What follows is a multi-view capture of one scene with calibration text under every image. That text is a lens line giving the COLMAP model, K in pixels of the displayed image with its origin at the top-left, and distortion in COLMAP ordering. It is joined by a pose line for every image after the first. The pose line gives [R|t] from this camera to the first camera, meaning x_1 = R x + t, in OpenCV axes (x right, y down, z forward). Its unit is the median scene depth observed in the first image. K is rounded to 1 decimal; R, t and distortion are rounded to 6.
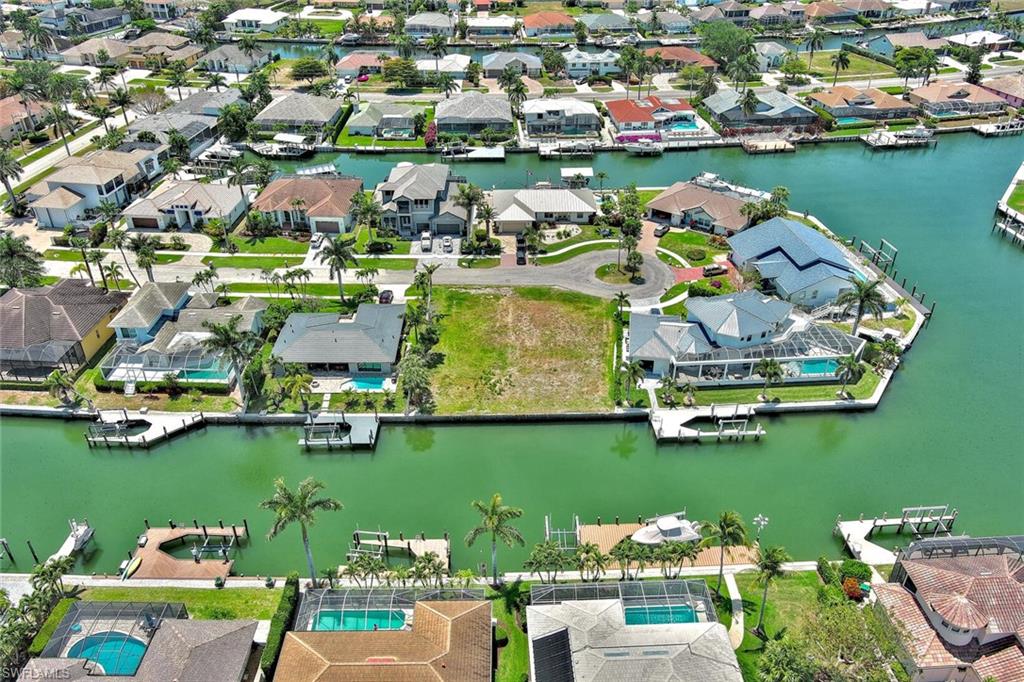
lens RADIAL K [[796.9, 0, 513.2], [0, 796.9, 341.1], [0, 0, 1]] dist [0.028218, -0.025152]
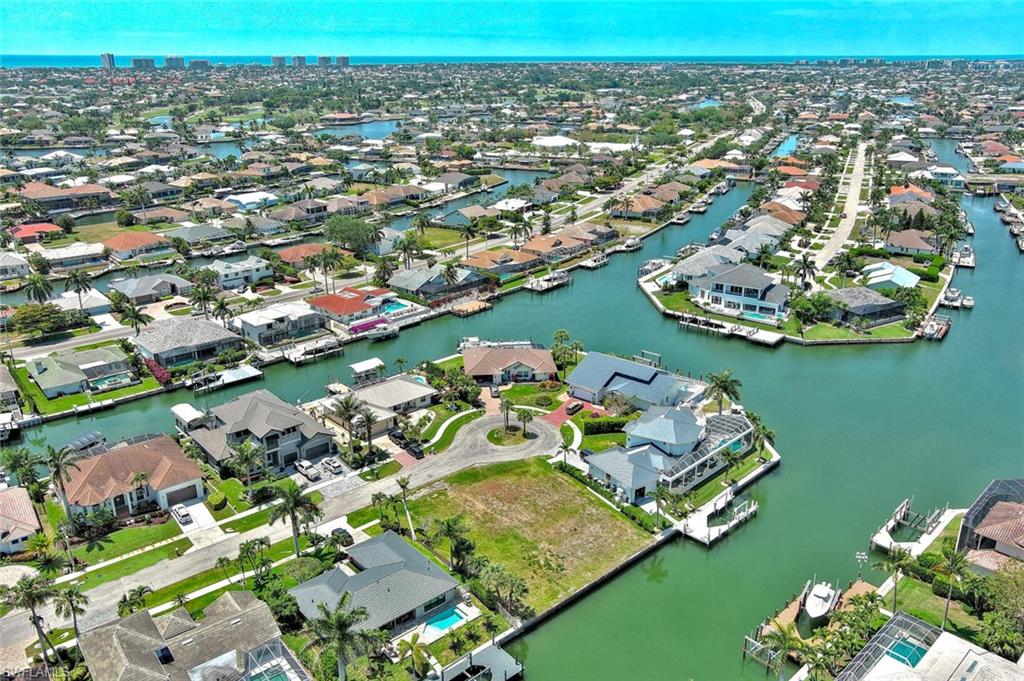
lens RADIAL K [[796.9, 0, 516.3], [0, 796.9, 343.6], [0, 0, 1]] dist [0.028218, -0.025152]
pose [[0.754587, -0.226143, 0.616002, -0.445410], [0.356778, 0.929254, -0.095902, -0.087410], [-0.550734, 0.292142, 0.781885, 0.131898]]
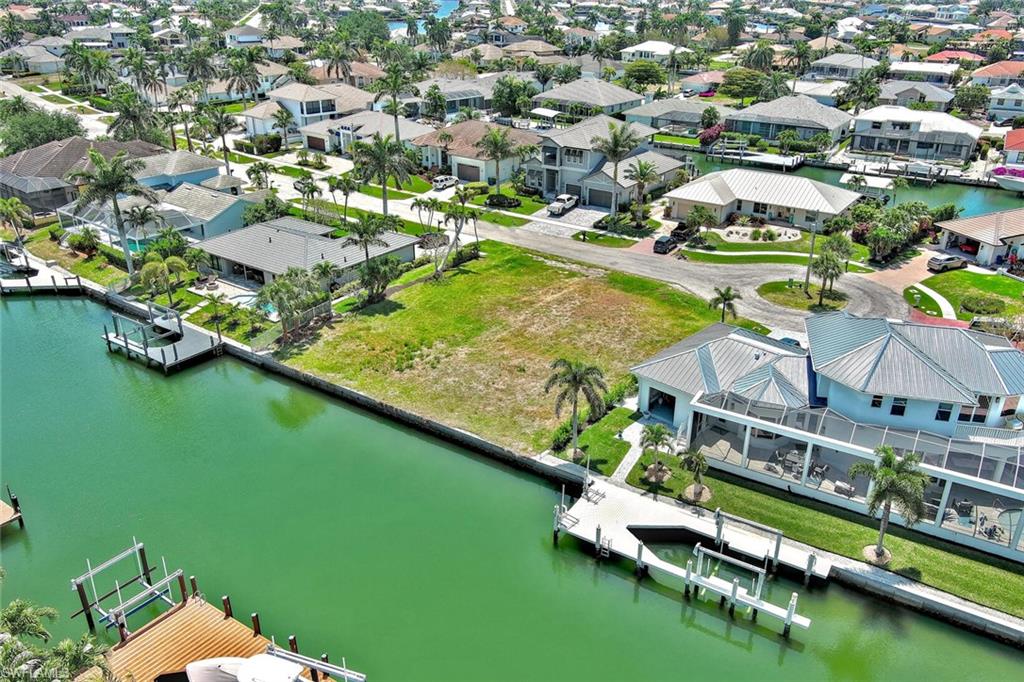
lens RADIAL K [[796.9, 0, 512.6], [0, 796.9, 337.4], [0, 0, 1]] dist [0.028218, -0.025152]
pose [[0.807858, 0.246006, -0.535580, 0.257812], [-0.322995, 0.944905, -0.053180, 0.035822], [0.492990, 0.215952, 0.842808, 0.405763]]
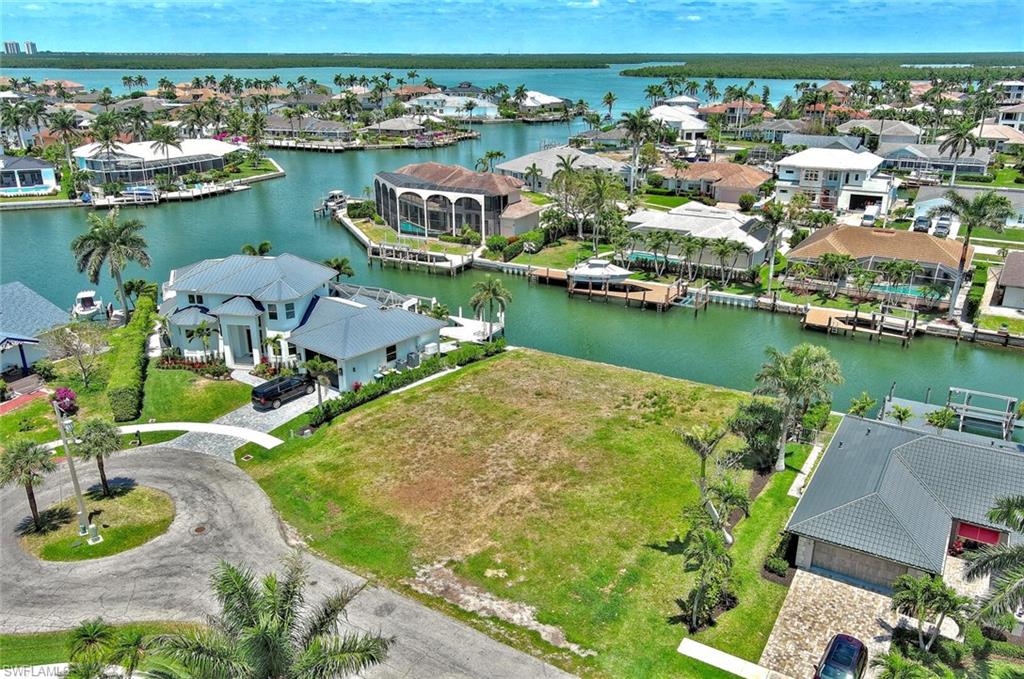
lens RADIAL K [[796.9, 0, 512.3], [0, 796.9, 341.3], [0, 0, 1]] dist [0.028218, -0.025152]
pose [[-0.846958, -0.182161, 0.499480, -0.158268], [0.286446, 0.635110, 0.717346, -0.304105], [-0.447897, 0.750635, -0.485732, 0.961508]]
